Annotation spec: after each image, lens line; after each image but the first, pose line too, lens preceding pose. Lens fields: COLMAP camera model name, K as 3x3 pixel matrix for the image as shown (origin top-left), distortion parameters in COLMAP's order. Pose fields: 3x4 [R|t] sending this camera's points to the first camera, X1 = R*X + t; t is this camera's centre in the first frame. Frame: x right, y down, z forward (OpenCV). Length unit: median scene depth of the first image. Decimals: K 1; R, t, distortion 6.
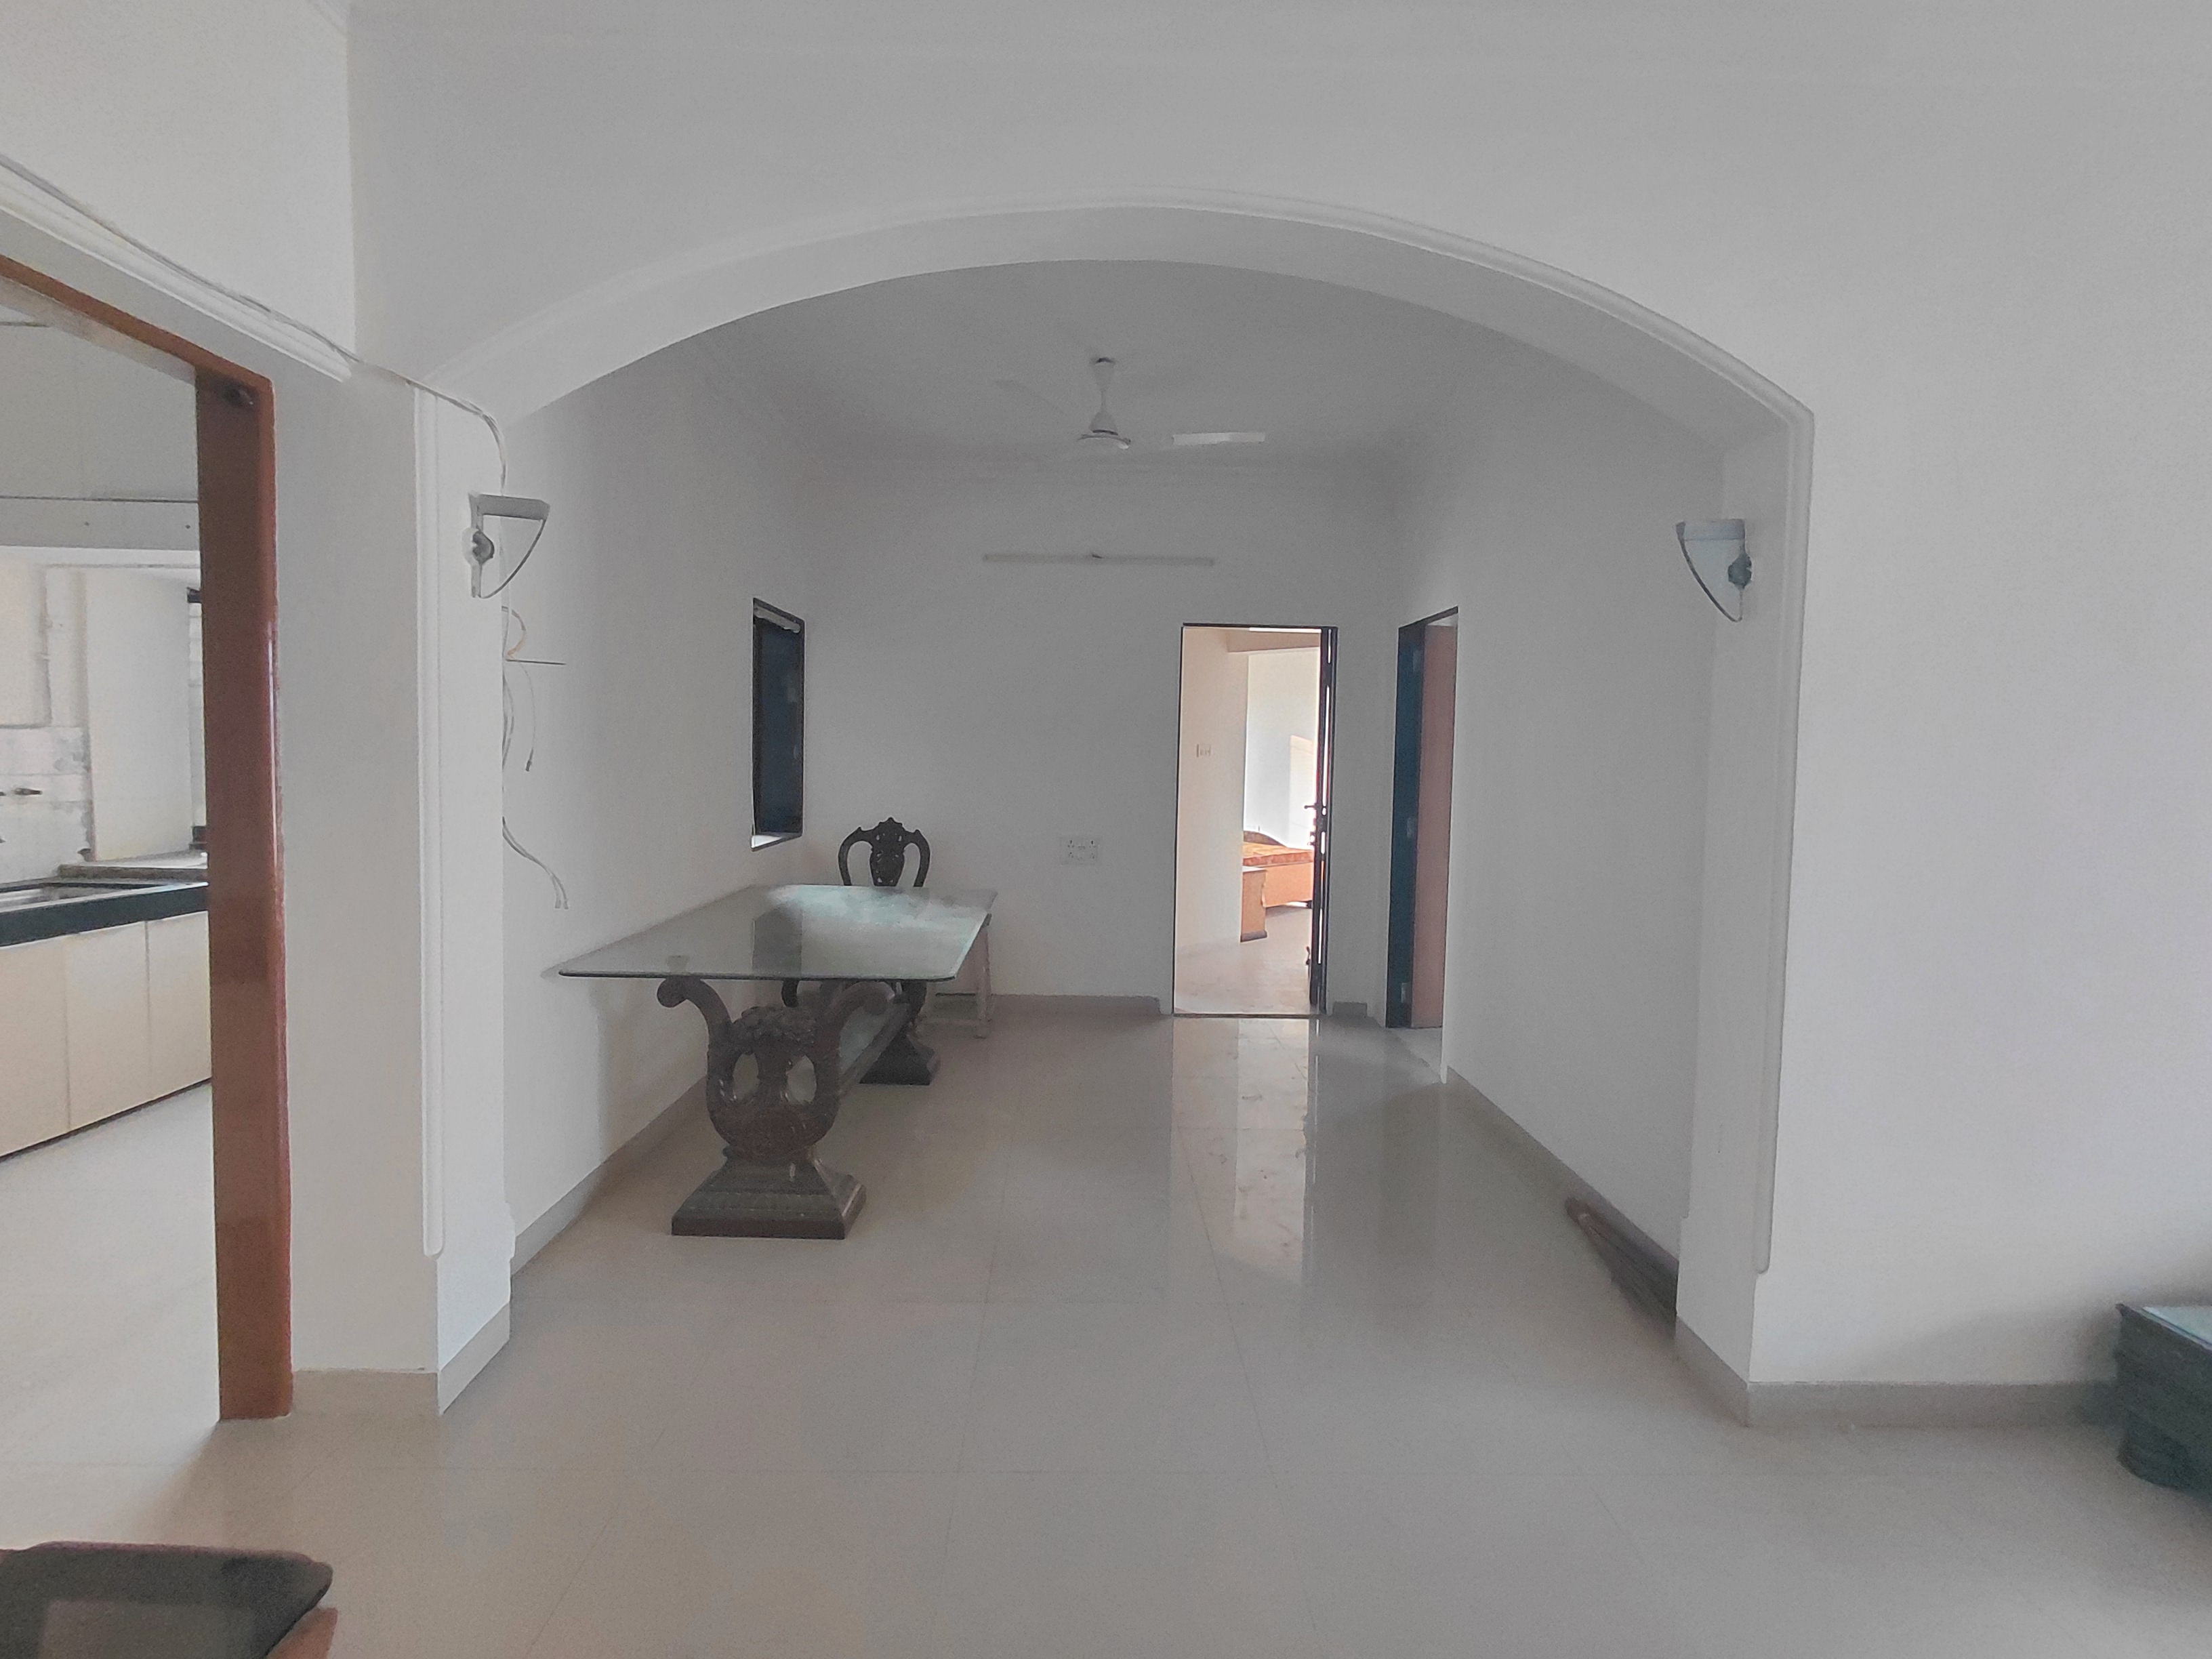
lens RADIAL K [[1030.6, 0, 1098.8], [0, 1030.6, 813.5], [0, 0, 1]] dist [-0.004282, 0.005696]
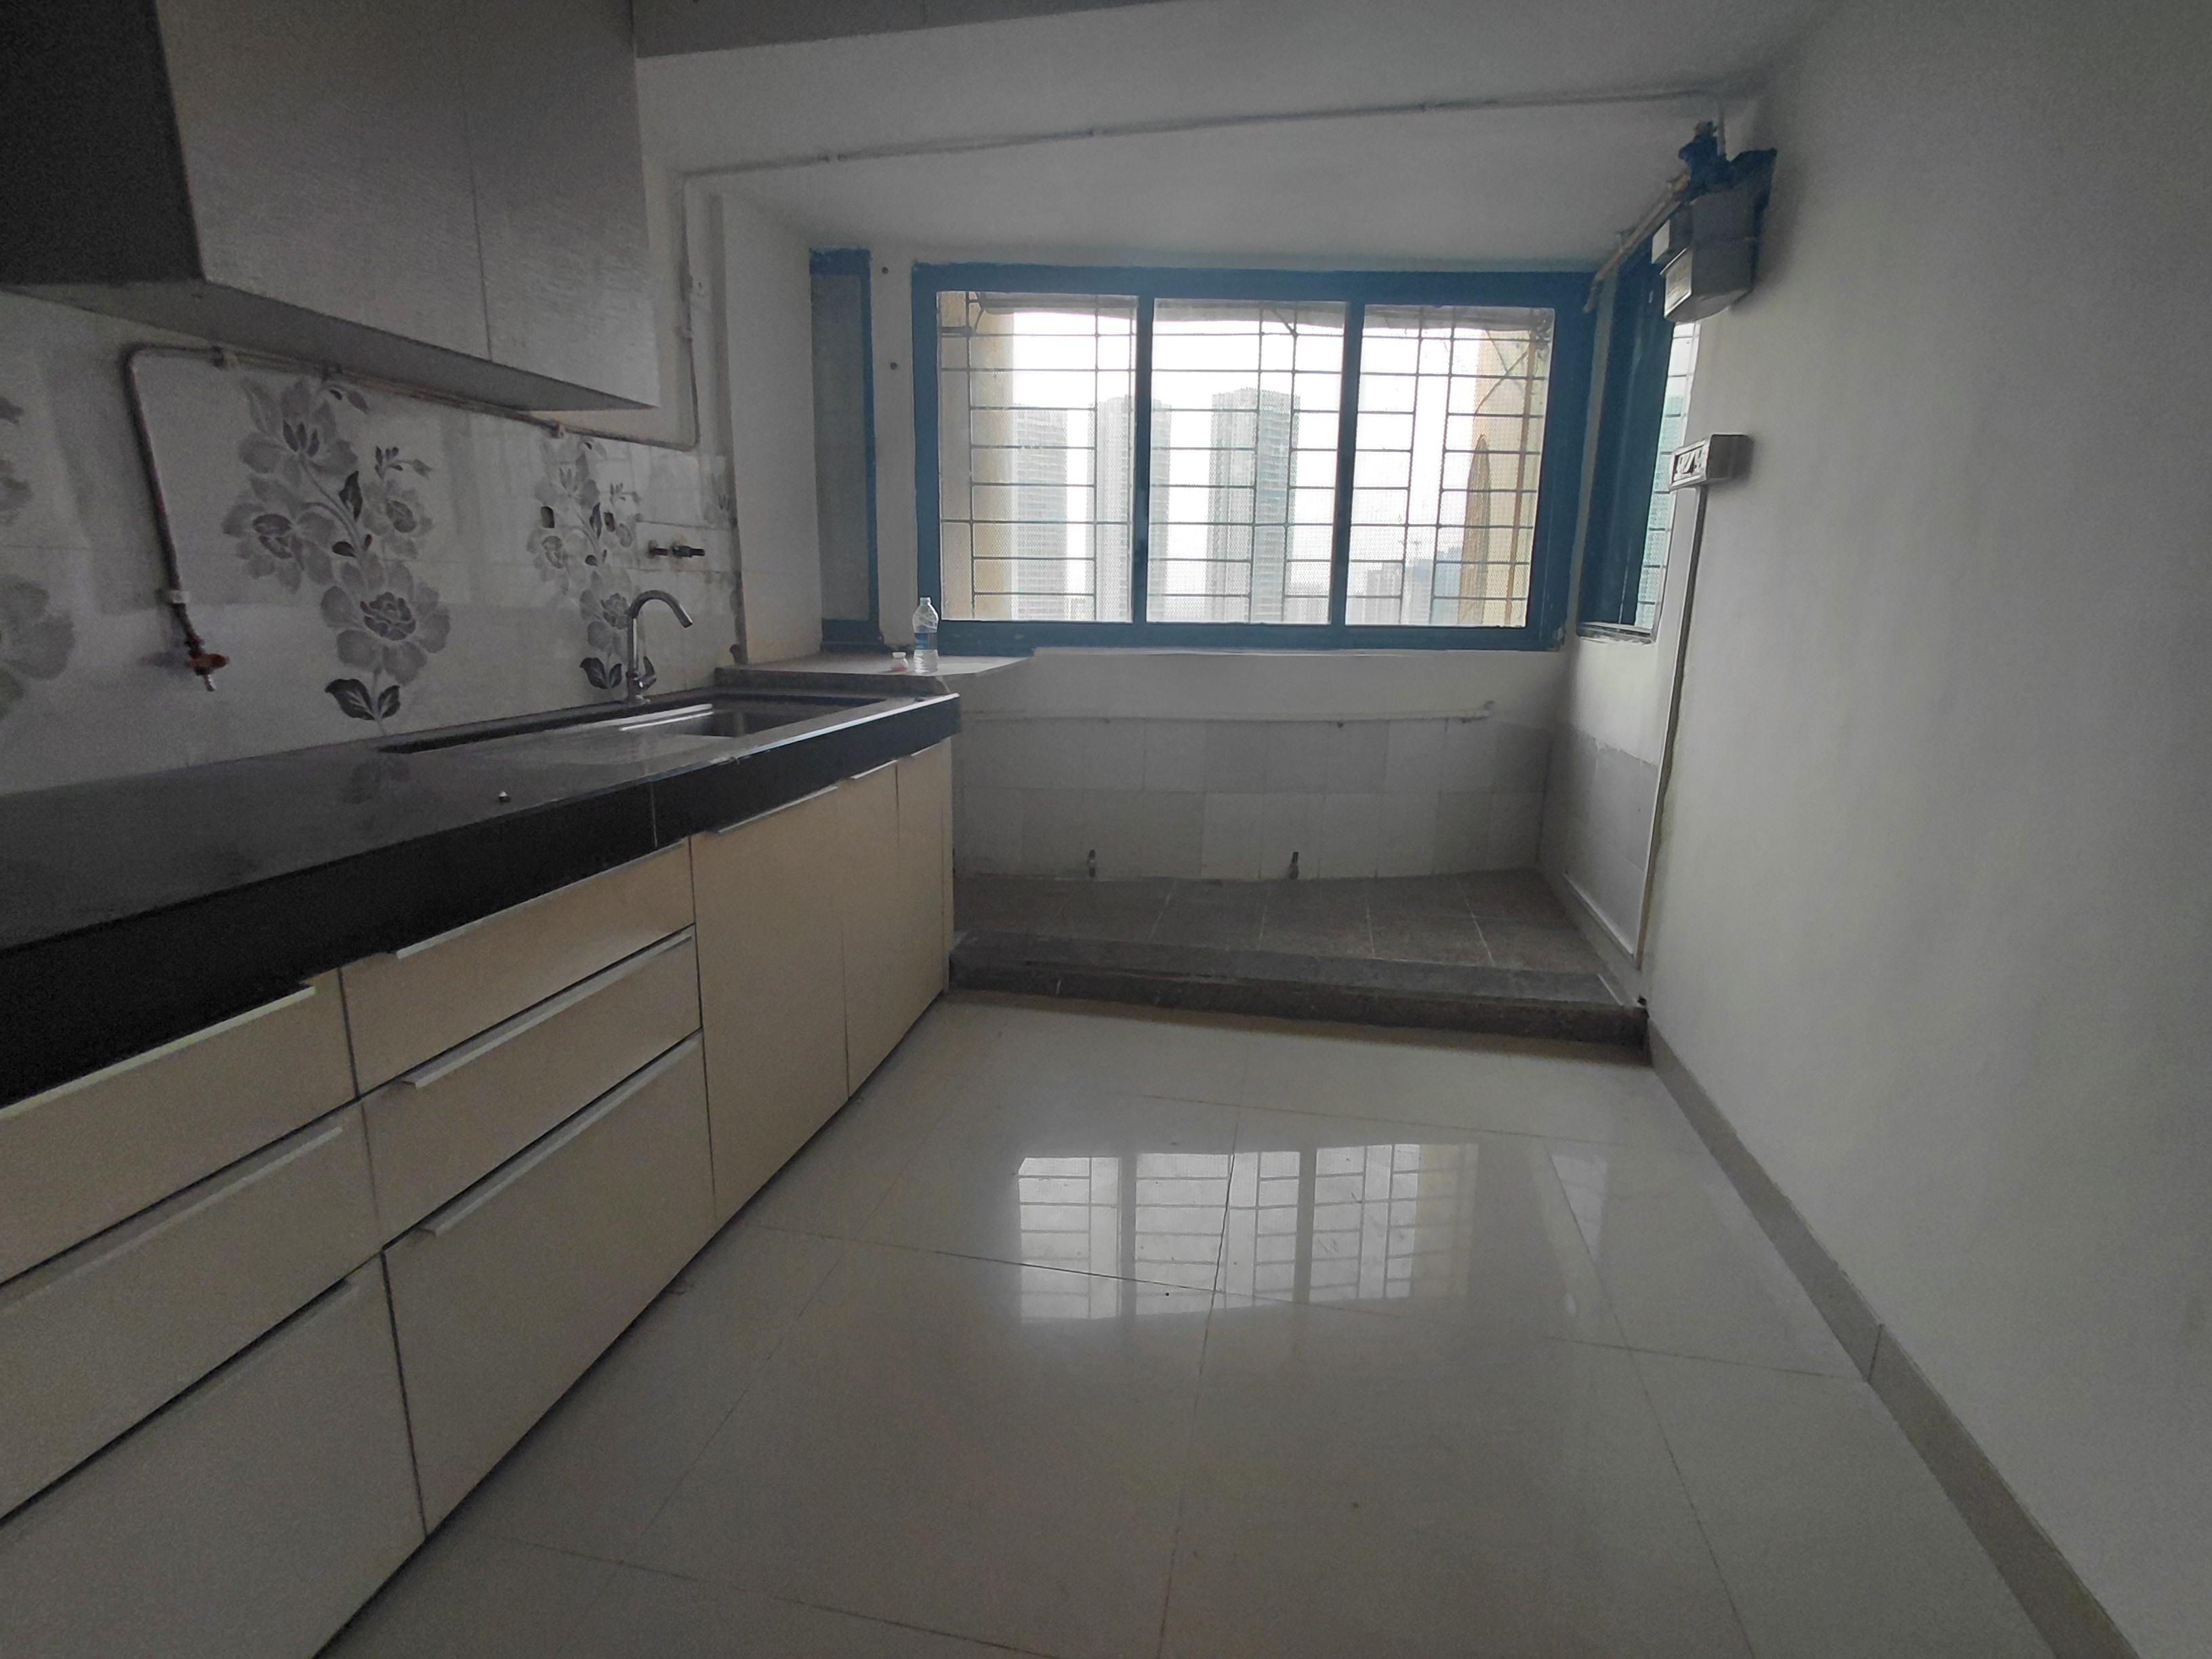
lens RADIAL K [[1030.6, 0, 1110.1], [0, 1030.6, 806.5], [0, 0, 1]] dist [-0.004282, 0.005696]
pose [[0.975923, 0.041325, -0.214167, -0.614904], [-0.007278, 0.987510, 0.157385, 0.031589], [0.217996, -0.152037, 0.964034, 0.402918]]
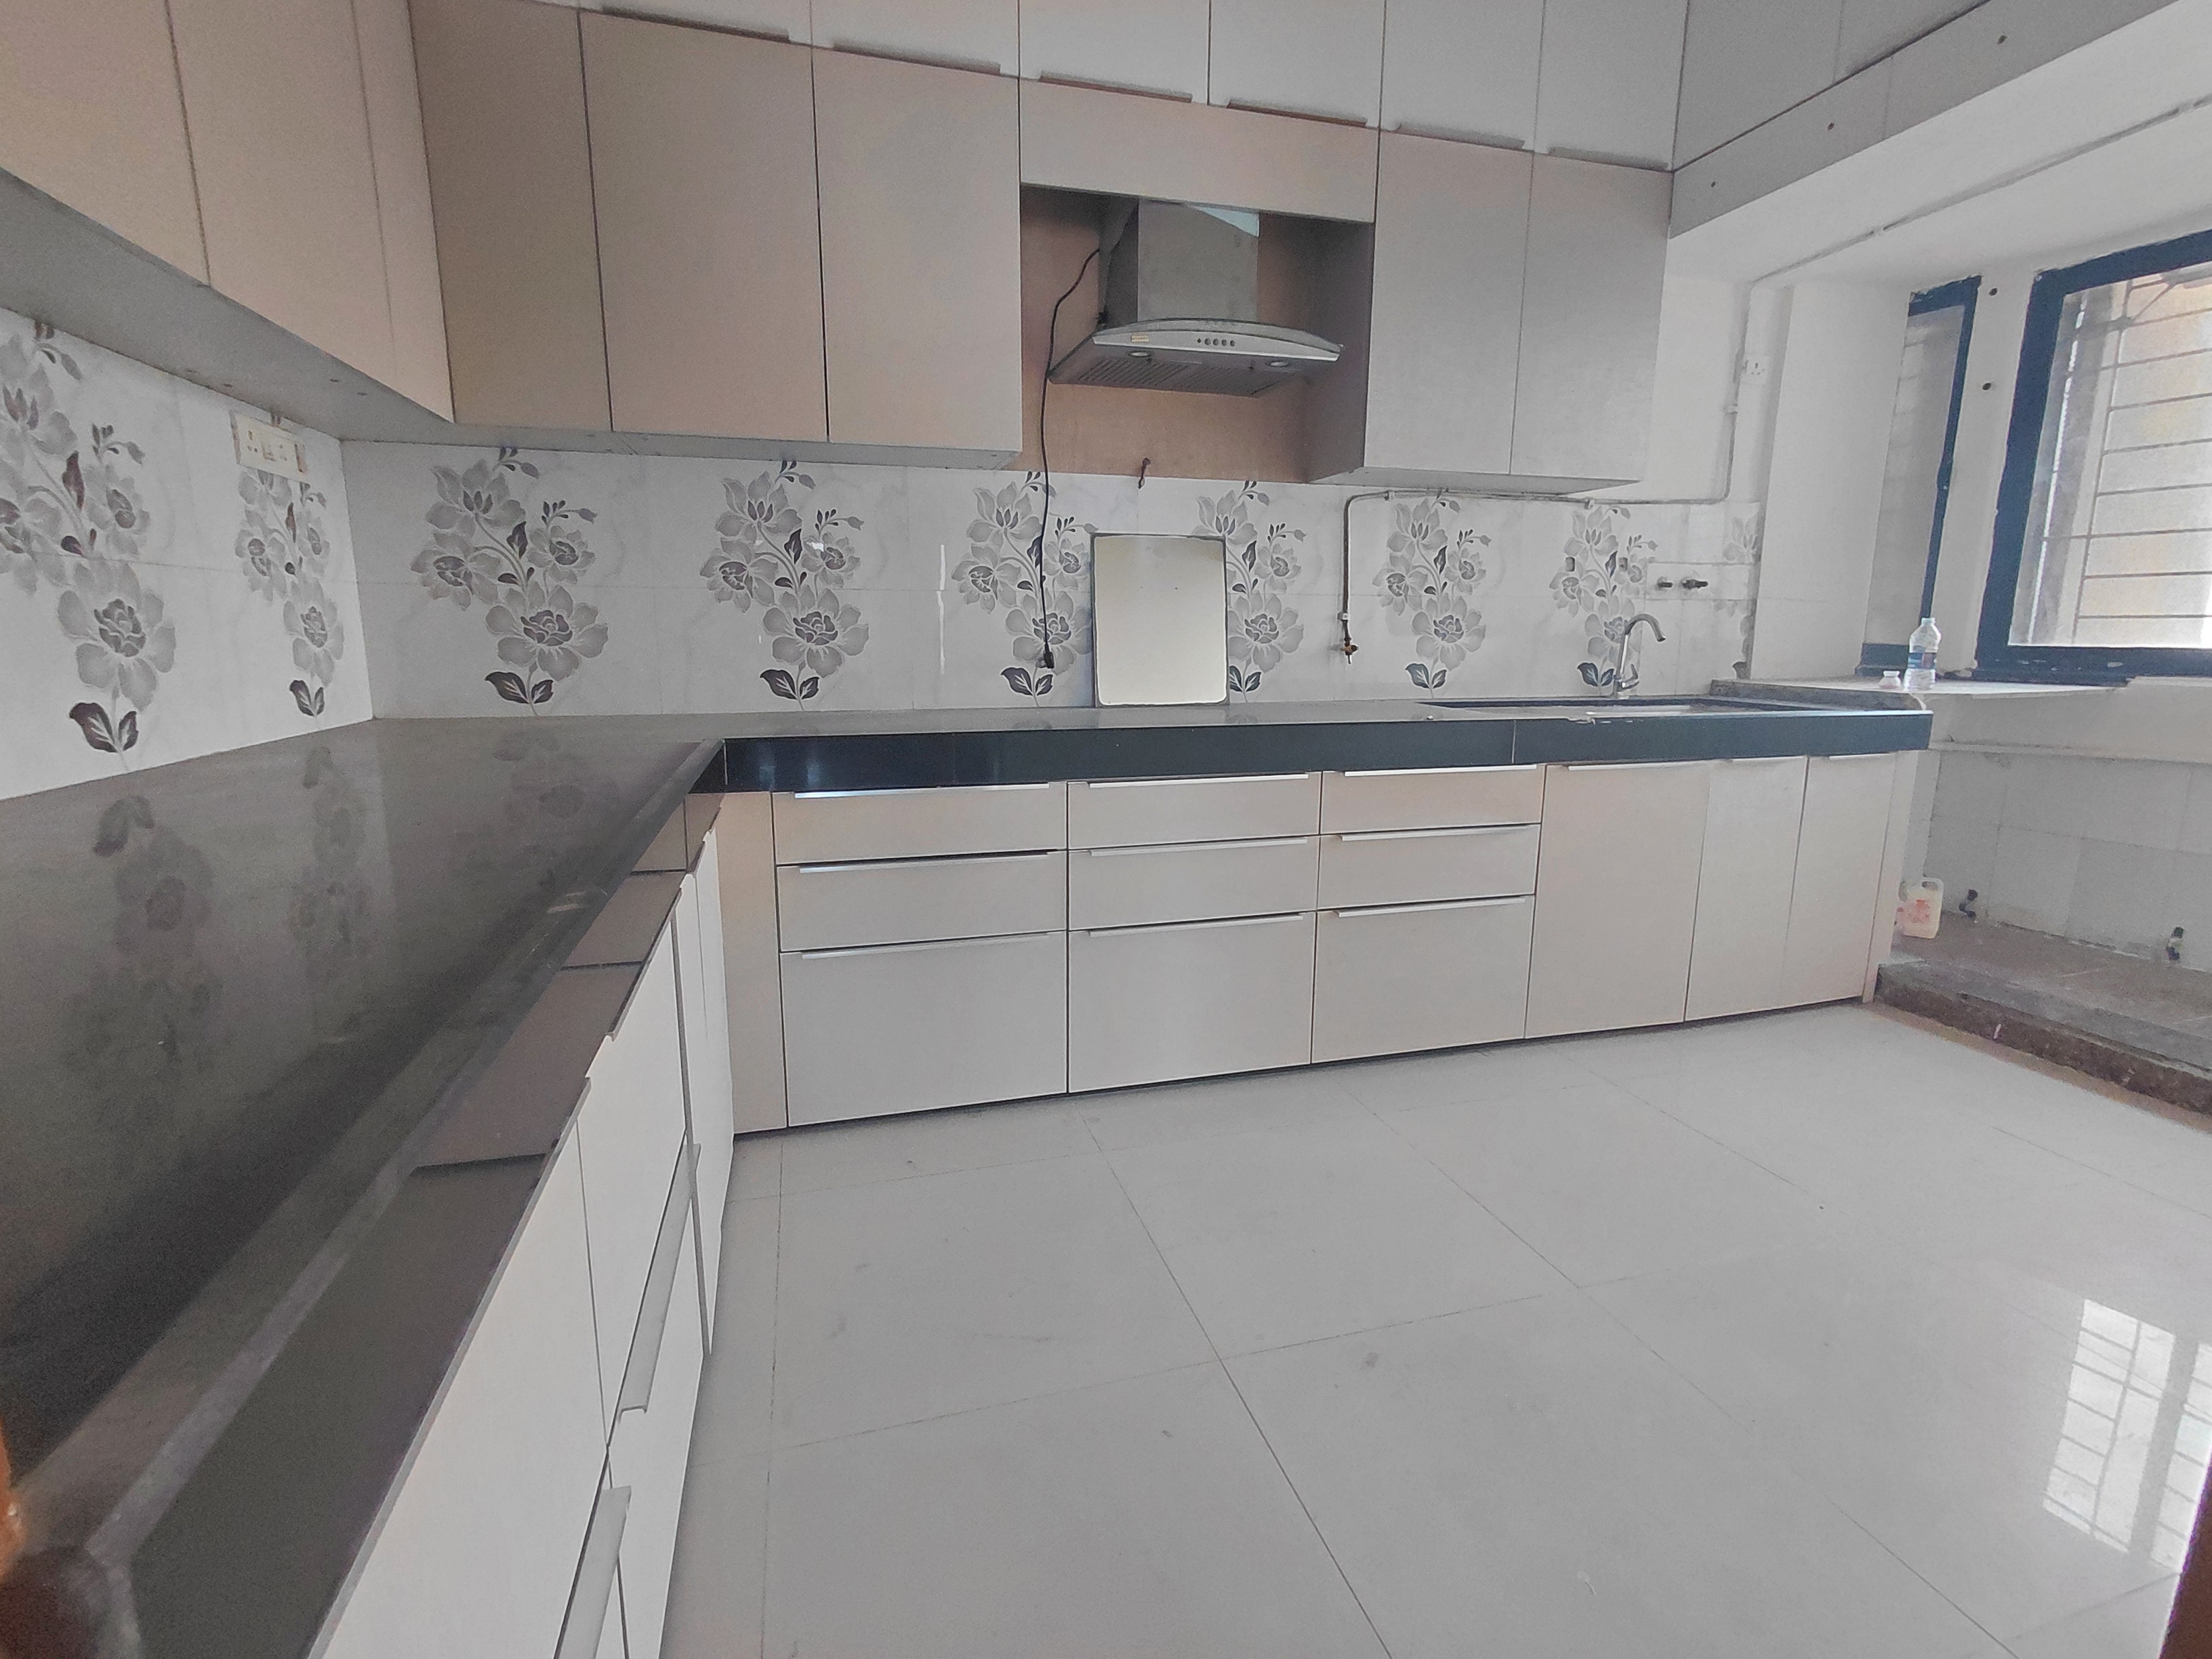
lens RADIAL K [[1030.6, 0, 1098.8], [0, 1030.6, 818.1], [0, 0, 1]] dist [-0.004282, 0.005696]
pose [[0.250104, 0.160923, -0.954752, -0.345876], [-0.044277, 0.986960, 0.154753, 0.053229], [0.967206, 0.003569, 0.253968, 0.337234]]
